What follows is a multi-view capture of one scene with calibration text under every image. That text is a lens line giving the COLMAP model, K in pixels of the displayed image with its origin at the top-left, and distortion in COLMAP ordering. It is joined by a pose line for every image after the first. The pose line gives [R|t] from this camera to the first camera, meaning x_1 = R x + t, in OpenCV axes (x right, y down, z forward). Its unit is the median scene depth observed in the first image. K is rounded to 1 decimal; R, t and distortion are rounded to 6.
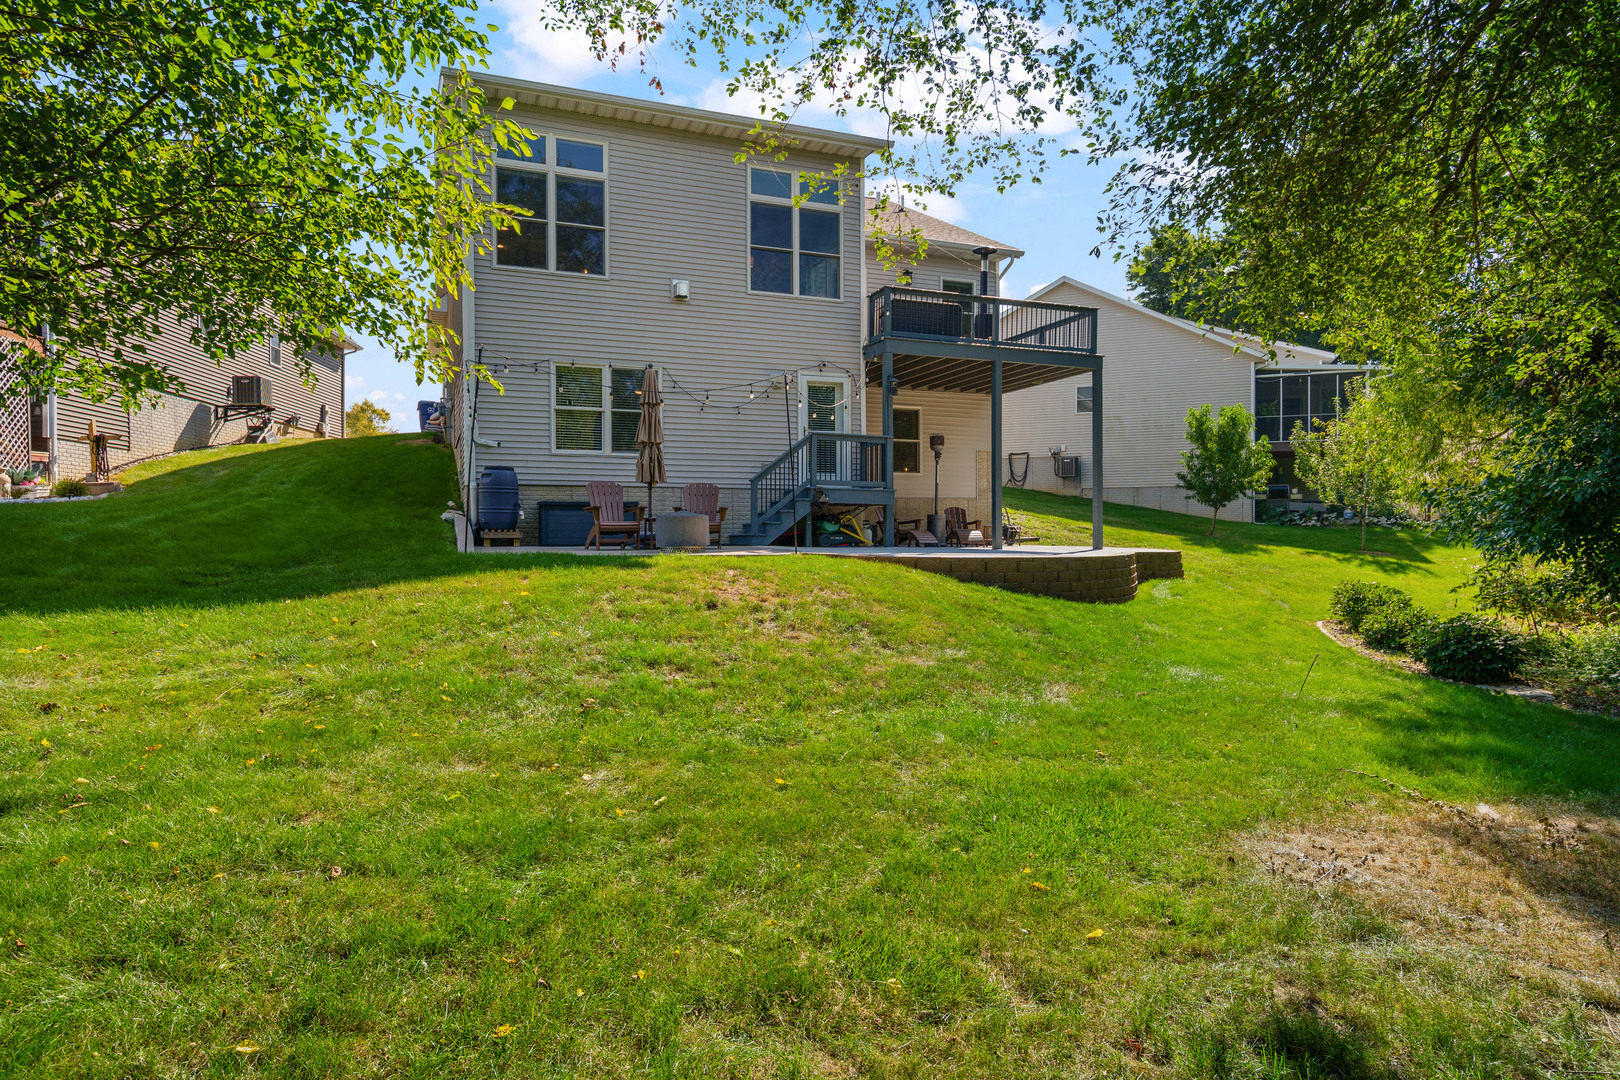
lens RADIAL K [[969.1, 0, 817.3], [0, 969.1, 558.3], [0, 0, 1]] dist [0.002090, 0.000592]
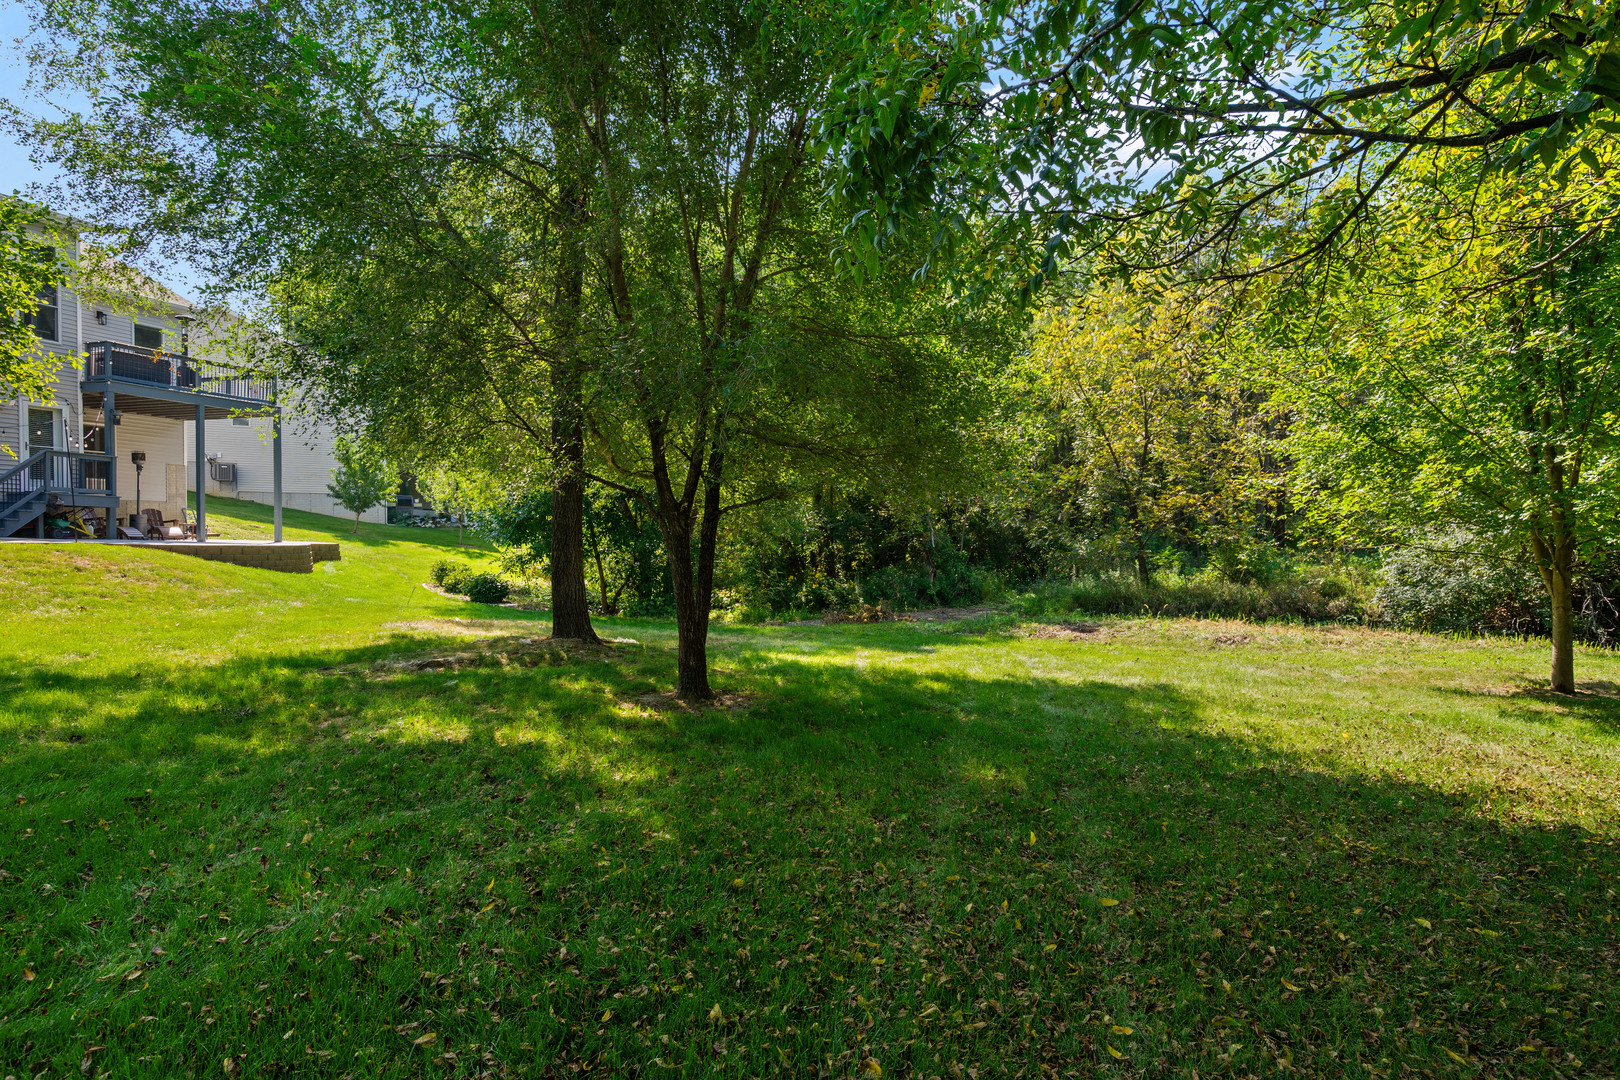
lens RADIAL K [[963.2, 0, 813.4], [0, 963.2, 544.1], [0, 0, 1]] dist [0.007954, 0.001980]
pose [[0.667640, 0.003763, 0.744475, -0.259738], [0.005791, 0.999931, -0.010247, 0.013676], [-0.744462, 0.011152, 0.667572, -0.576277]]
